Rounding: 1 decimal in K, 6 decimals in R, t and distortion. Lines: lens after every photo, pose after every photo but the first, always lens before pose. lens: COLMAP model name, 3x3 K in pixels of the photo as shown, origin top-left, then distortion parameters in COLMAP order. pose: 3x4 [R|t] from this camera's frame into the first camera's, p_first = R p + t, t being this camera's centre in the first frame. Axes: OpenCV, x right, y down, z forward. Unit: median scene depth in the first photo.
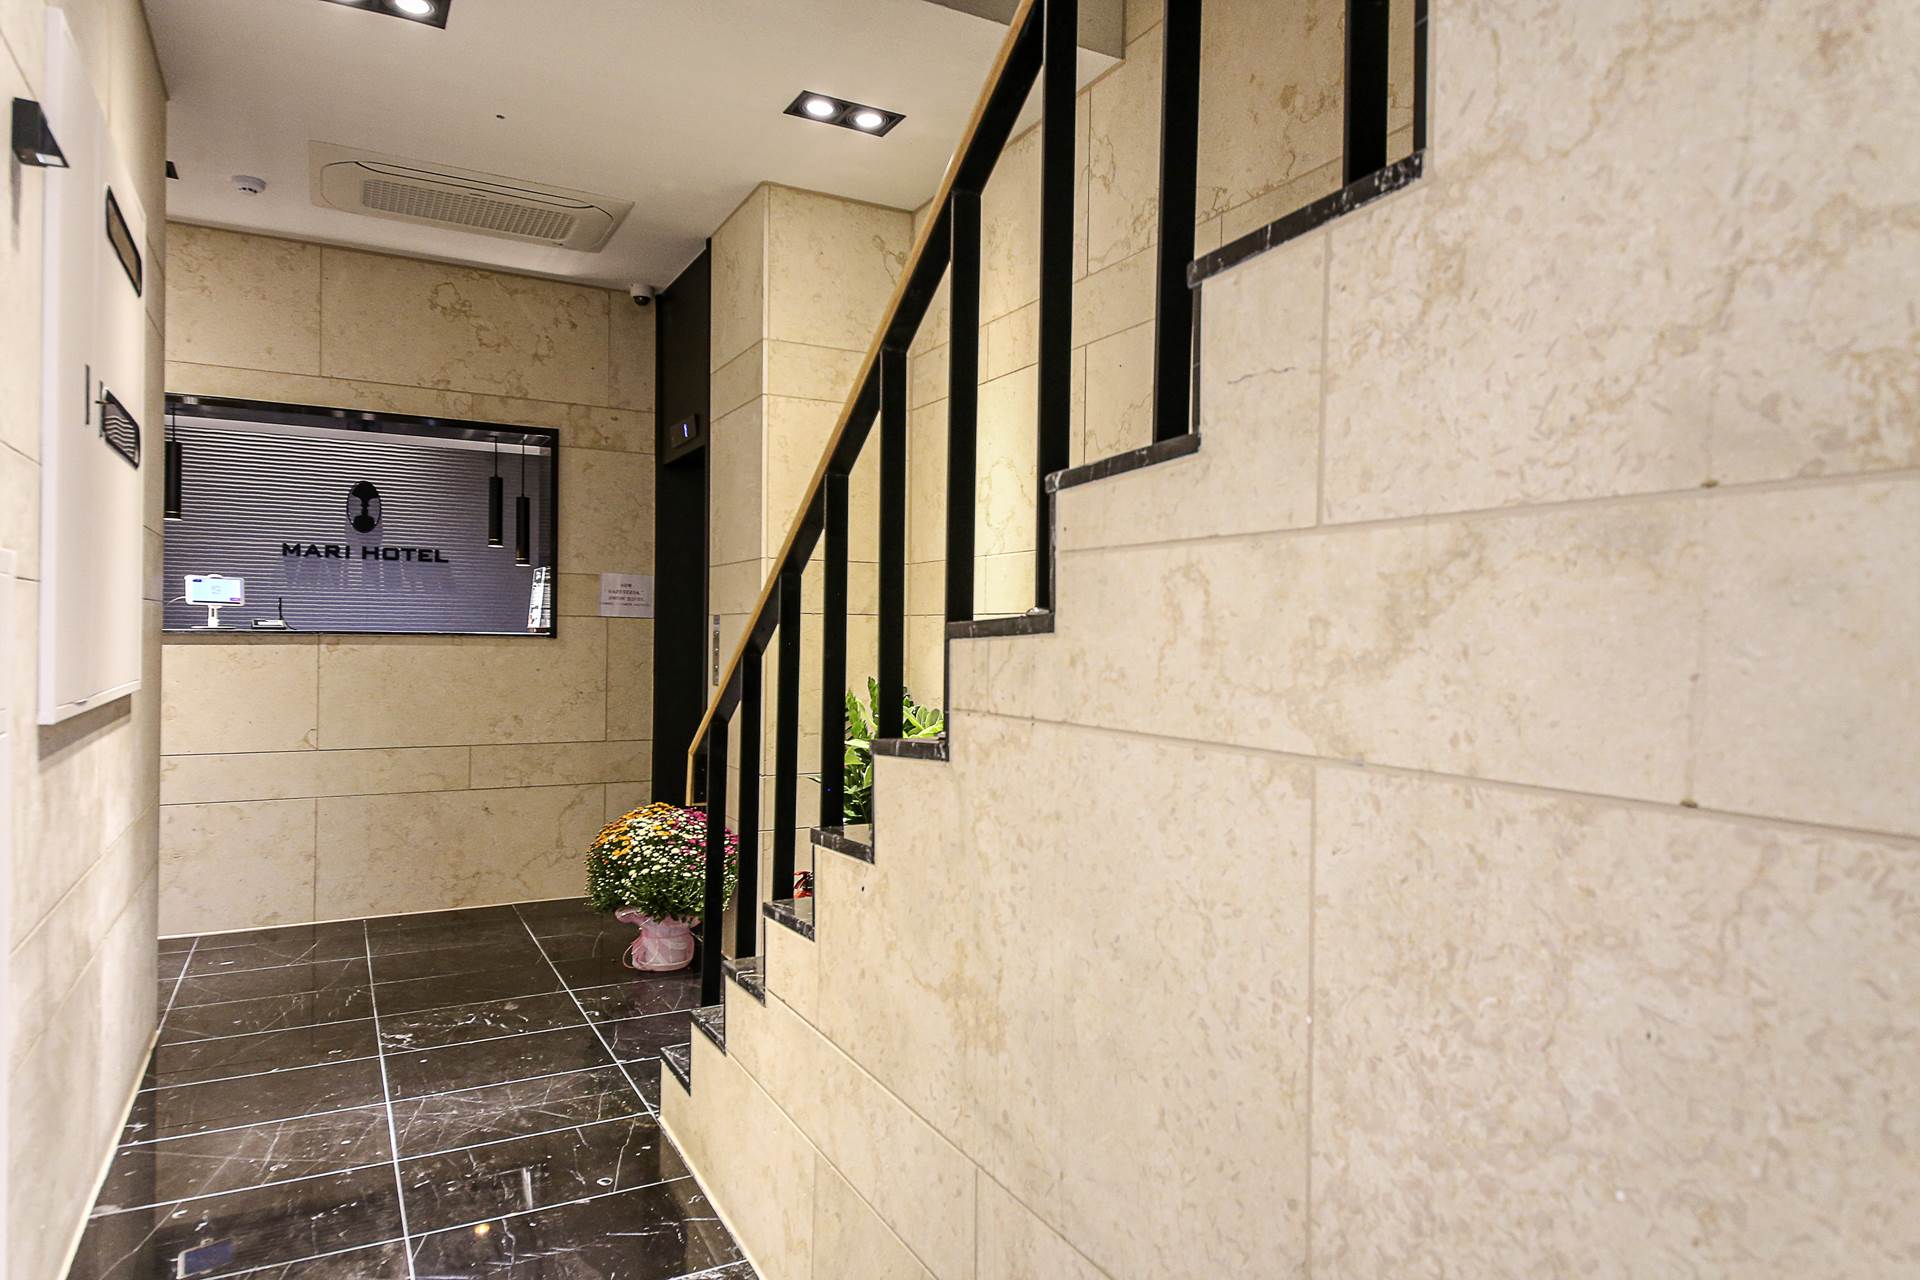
lens RADIAL K [[1185.1, 0, 960.0], [0, 1185.1, 640.0], [0, 0, 1]] dist [0.044330, 0.000220]
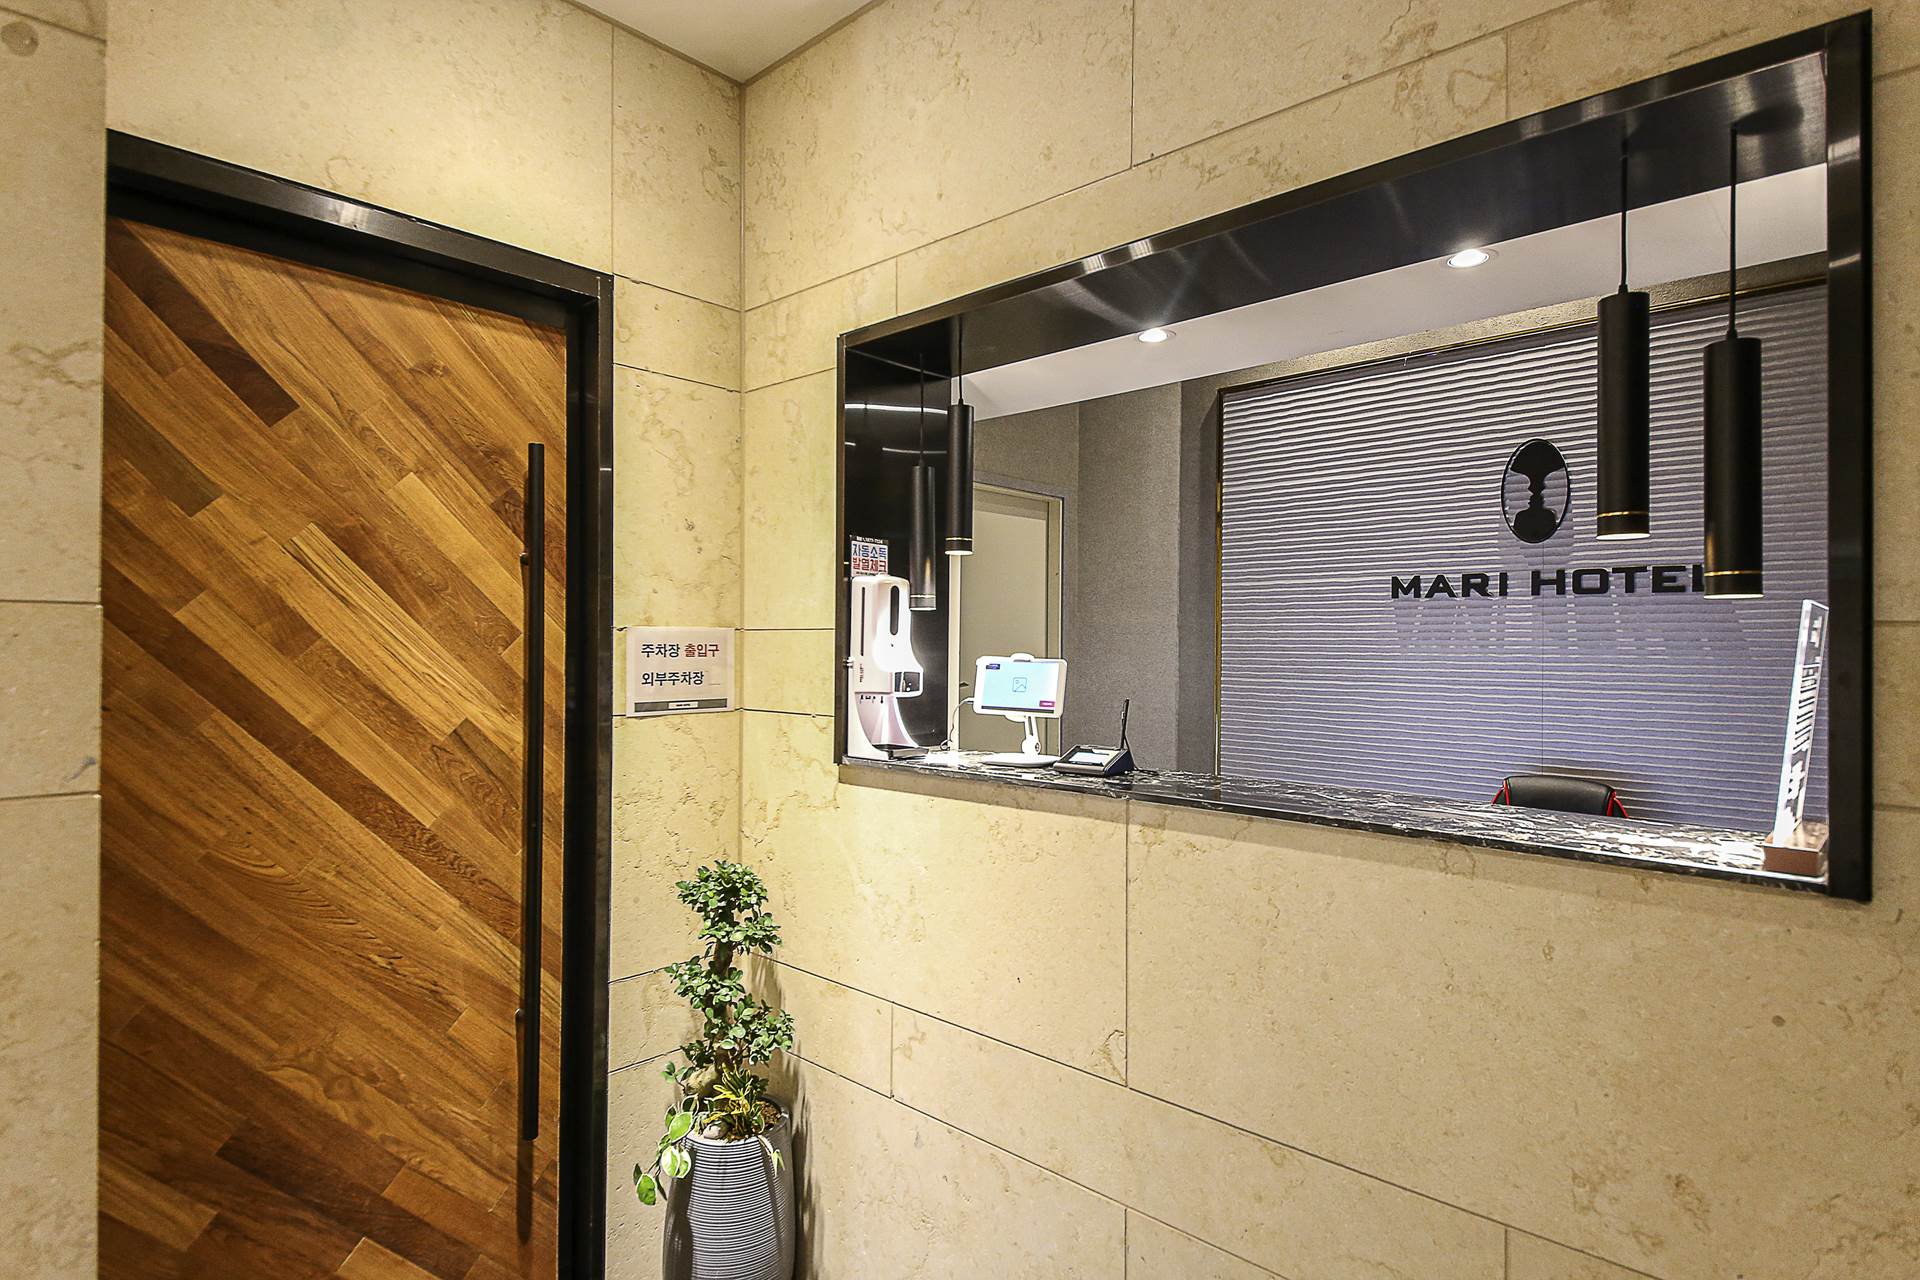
lens RADIAL K [[1010.5, 0, 960.0], [0, 1010.5, 640.0], [0, 0, 1]] dist [0.073535, -0.075195]
pose [[0.324957, -0.015069, -0.945609, -0.176232], [-0.006278, 0.999817, -0.018090, -0.040928], [0.945708, 0.011815, 0.324802, 0.653188]]
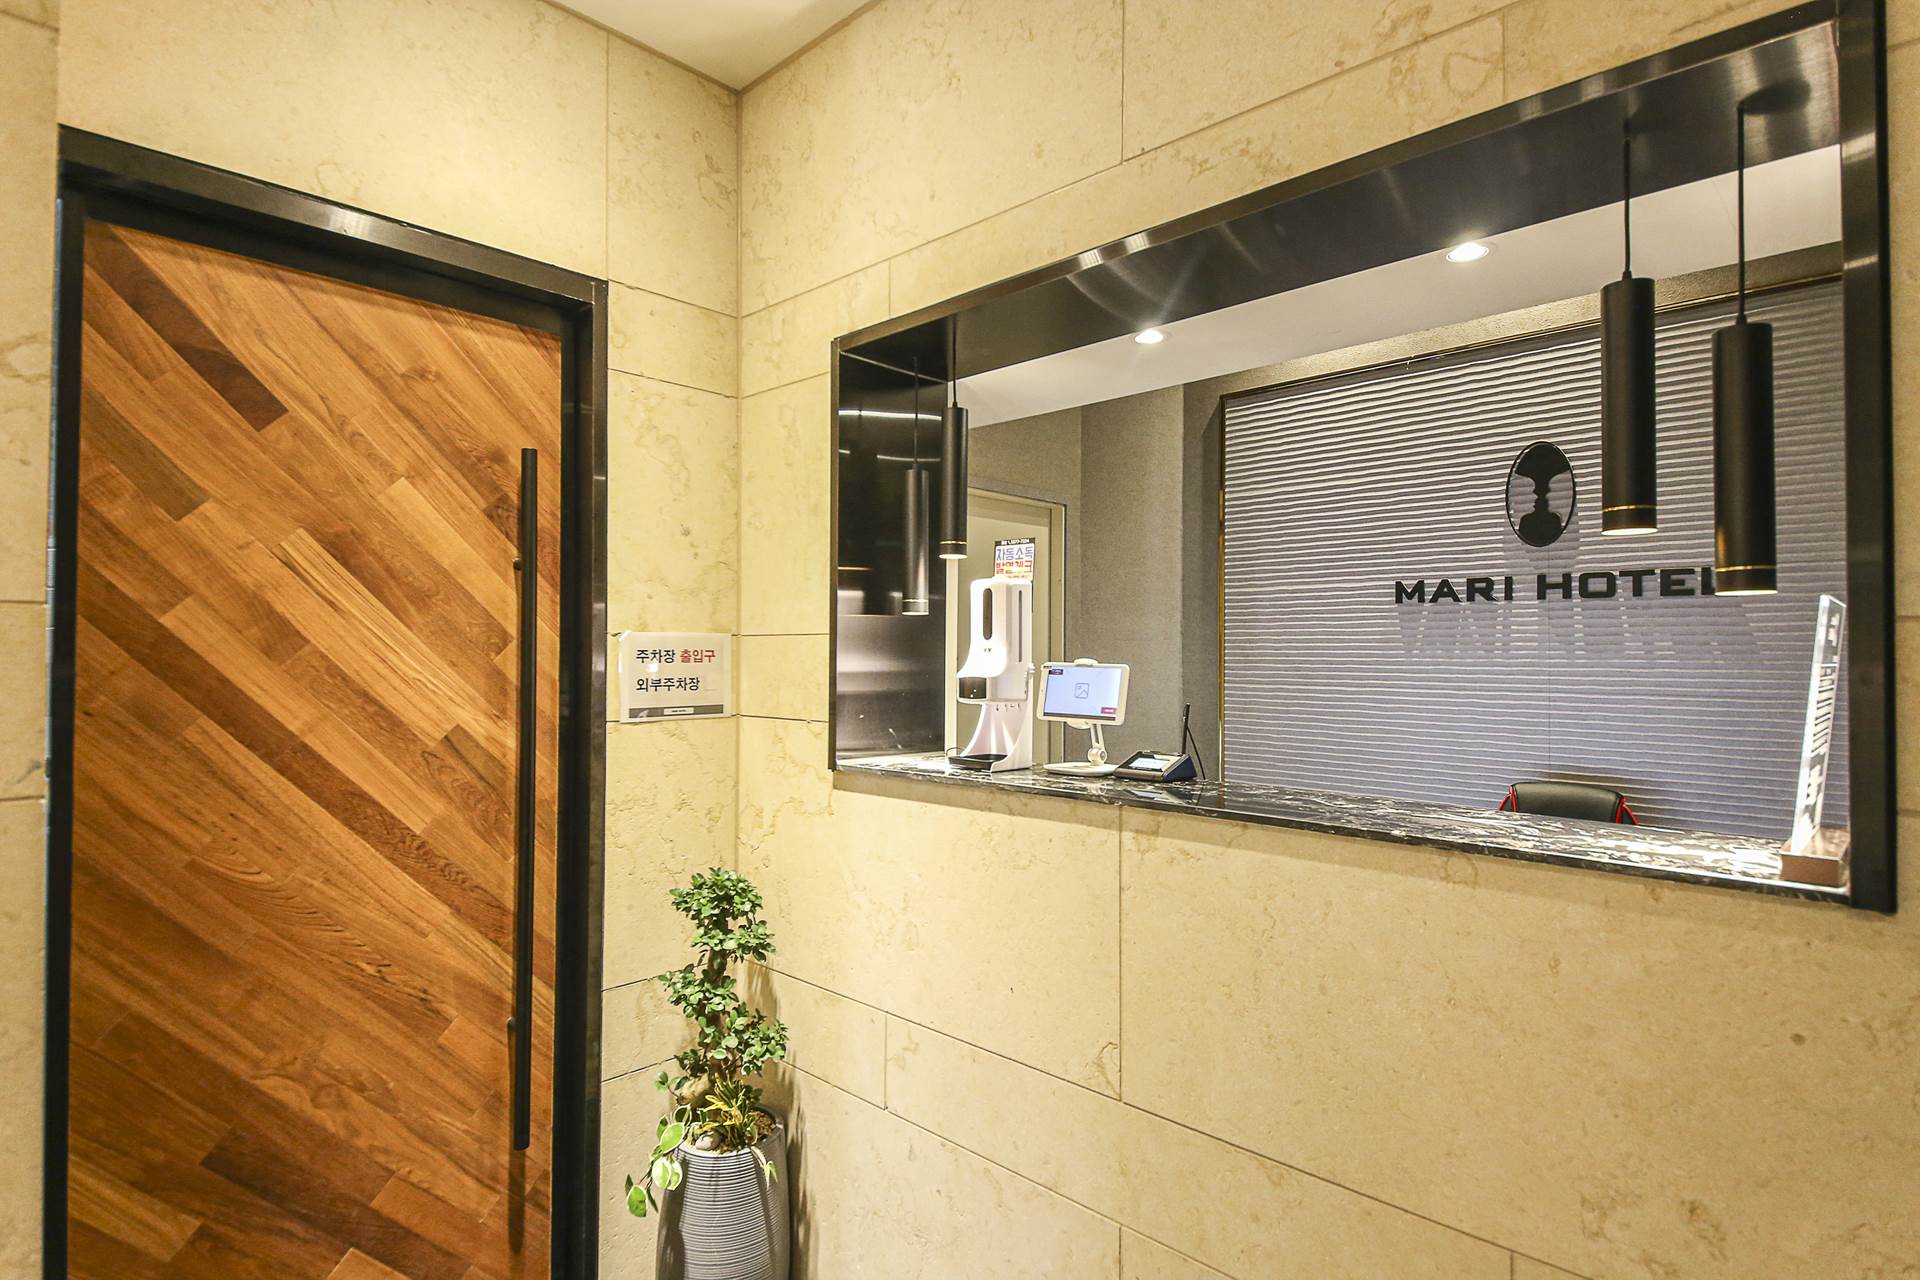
lens RADIAL K [[990.2, 0, 960.0], [0, 990.2, 640.0], [0, 0, 1]] dist [0.066899, -0.065990]
pose [[0.310233, -0.025509, -0.950318, -0.183852], [-0.004415, 0.999590, -0.028273, -0.039278], [0.950650, 0.012967, 0.309993, 0.663137]]
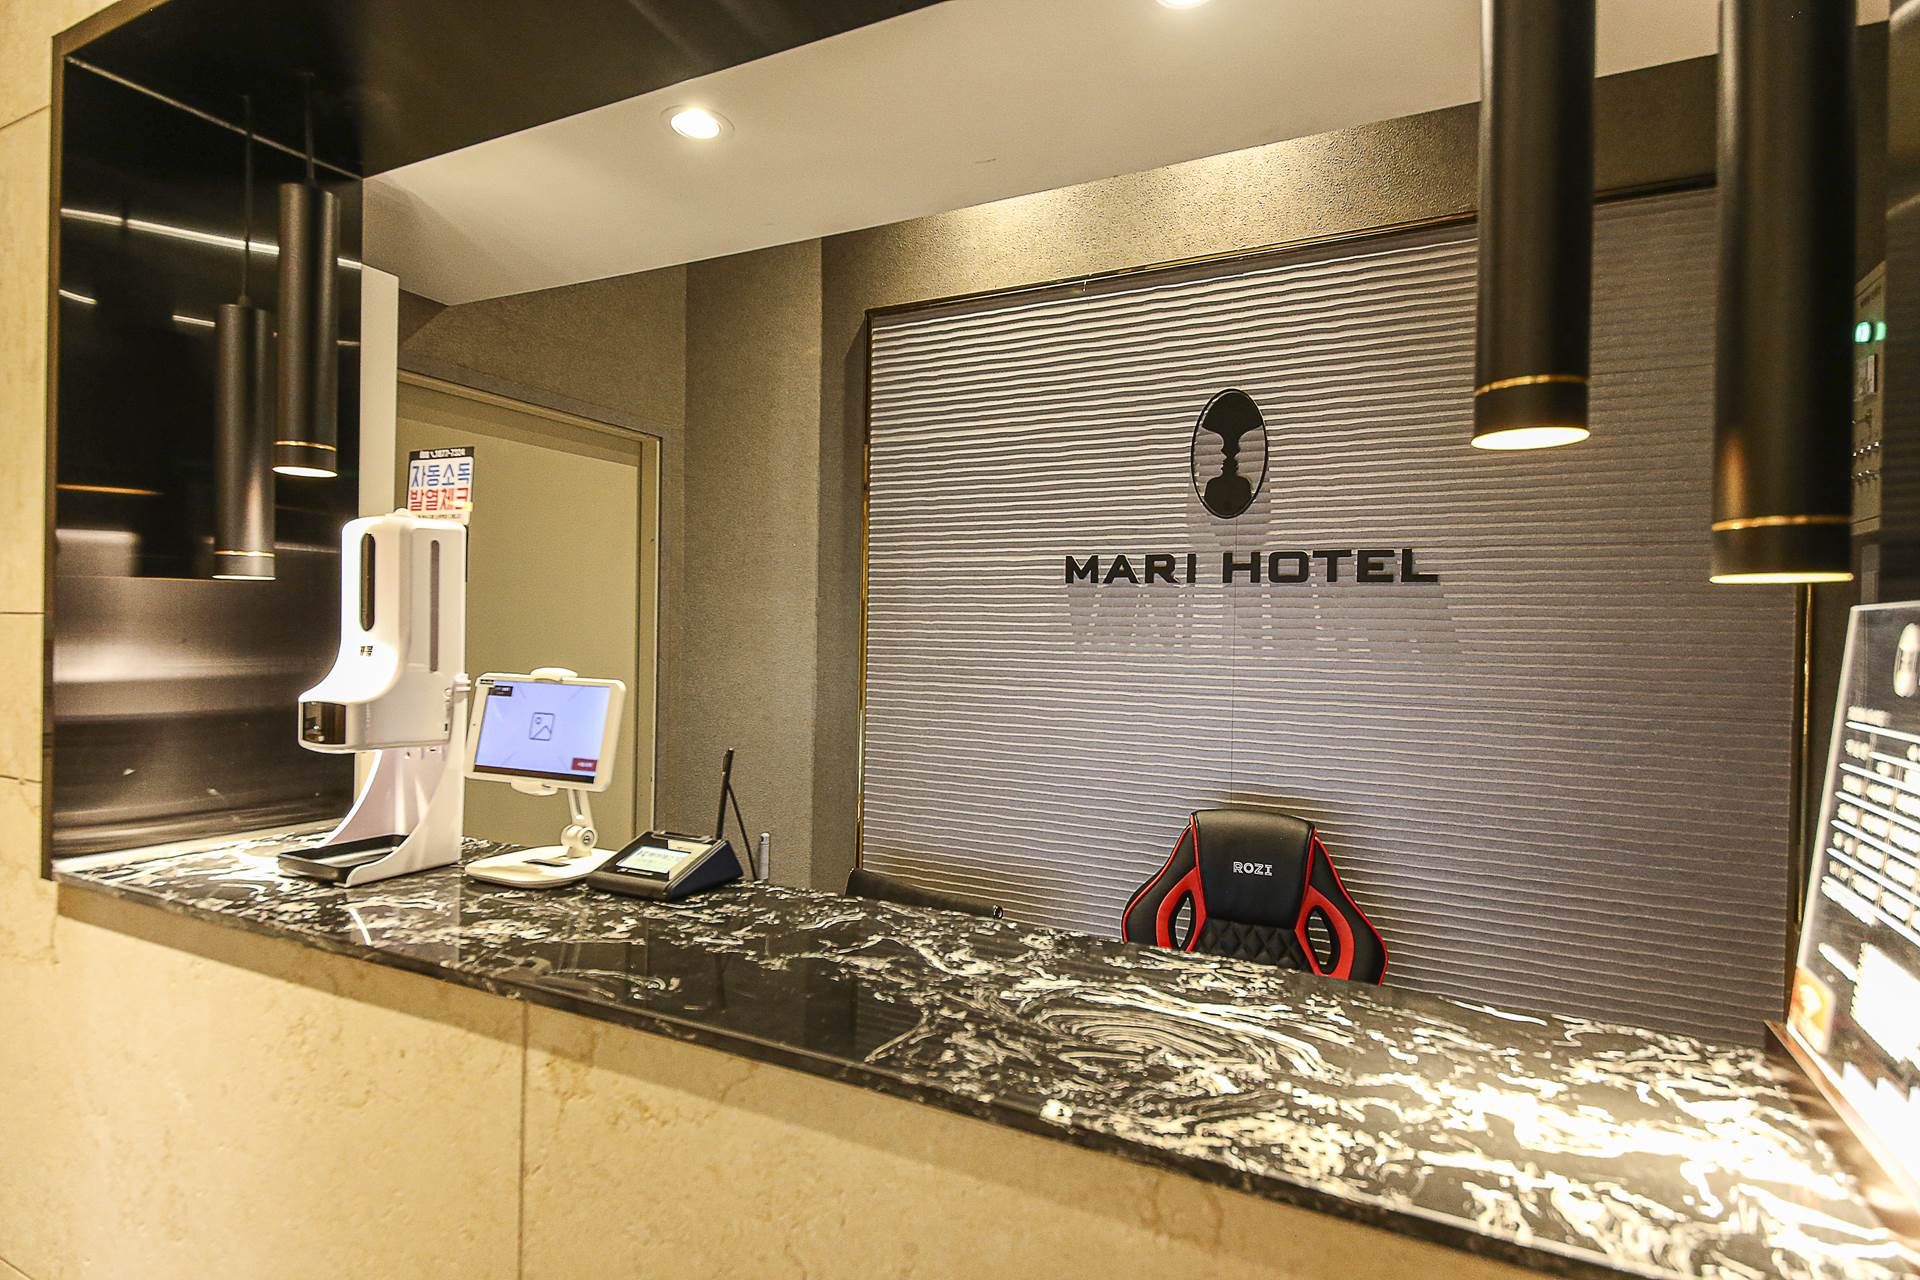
lens RADIAL K [[974.7, 0, 960.0], [0, 974.7, 640.0], [0, 0, 1]] dist [0.029787, -0.000352]
pose [[0.579113, 0.005215, -0.815231, -0.288273], [-0.012448, 0.999920, -0.002446, -0.047700], [0.815153, 0.011565, 0.579131, 0.756643]]
